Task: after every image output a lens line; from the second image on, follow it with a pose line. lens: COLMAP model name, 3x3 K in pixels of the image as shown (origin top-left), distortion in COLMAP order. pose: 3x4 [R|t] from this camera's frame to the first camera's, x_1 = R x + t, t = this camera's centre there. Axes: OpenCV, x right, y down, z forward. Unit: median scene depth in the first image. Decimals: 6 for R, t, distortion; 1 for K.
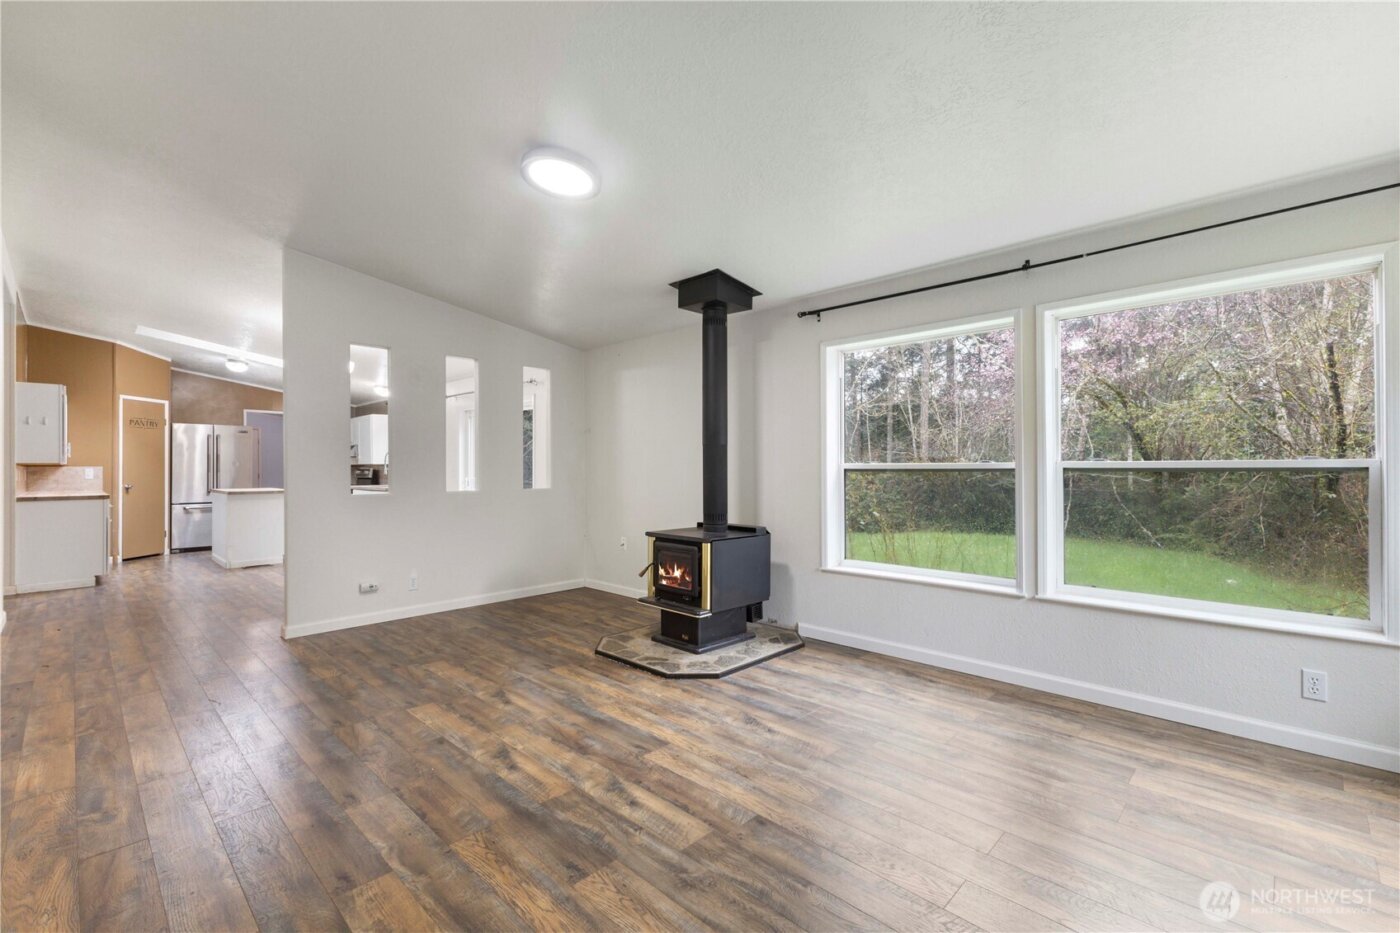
lens RADIAL K [[609.4, 0, 702.8], [0, 609.4, 471.3], [0, 0, 1]] dist [0.005132, -0.000211]
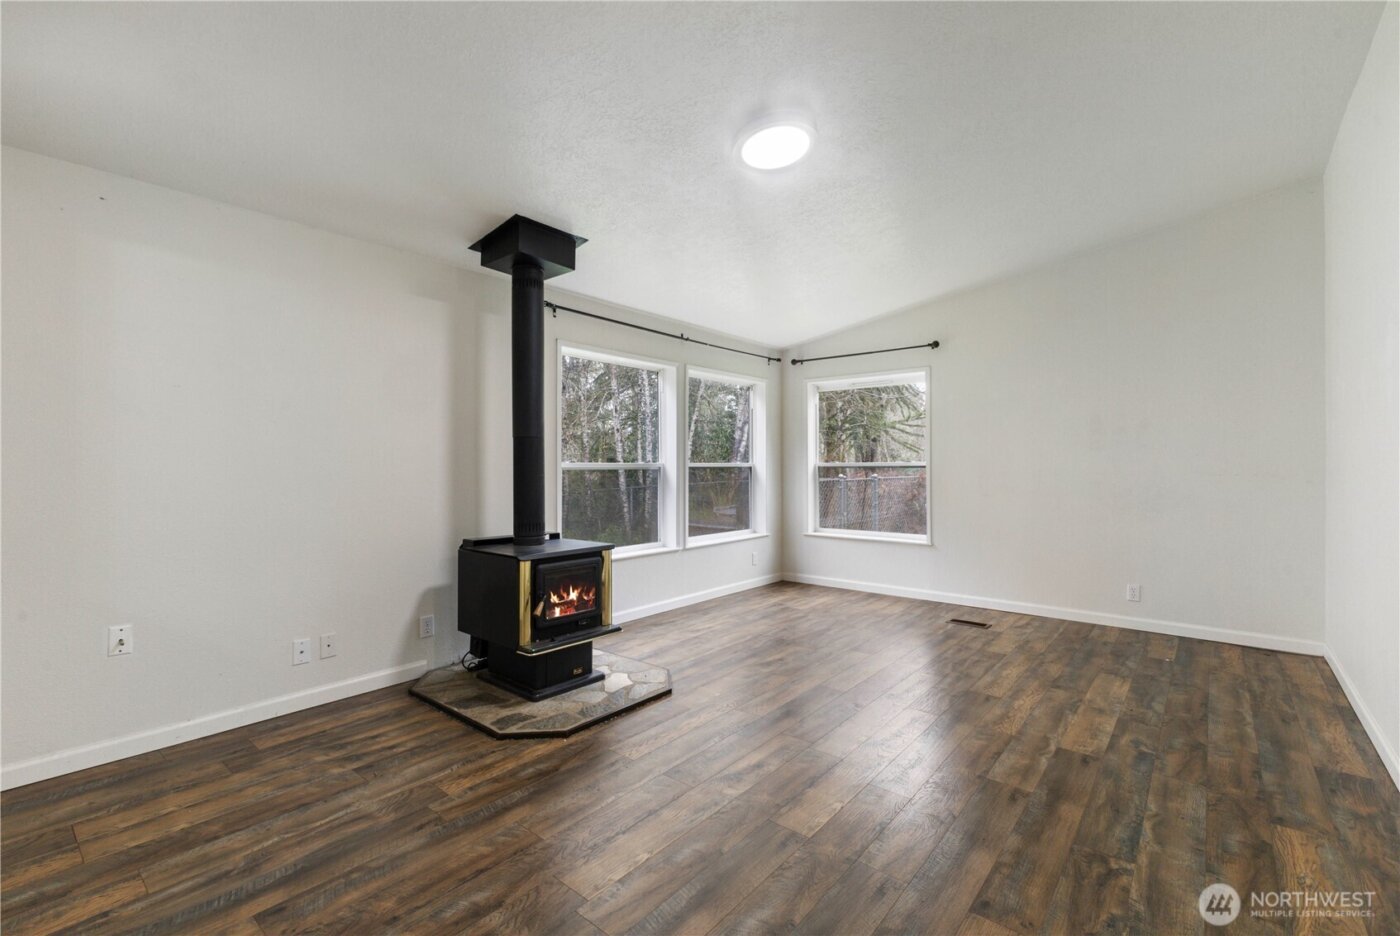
lens RADIAL K [[609.4, 0, 709.3], [0, 609.4, 462.2], [0, 0, 1]] dist [0.005132, -0.000211]
pose [[-0.082095, 0.012686, 0.996544, -0.979658], [0.005489, 0.999910, -0.012277, 0.003409], [-0.996609, 0.004462, -0.082157, 1.009839]]
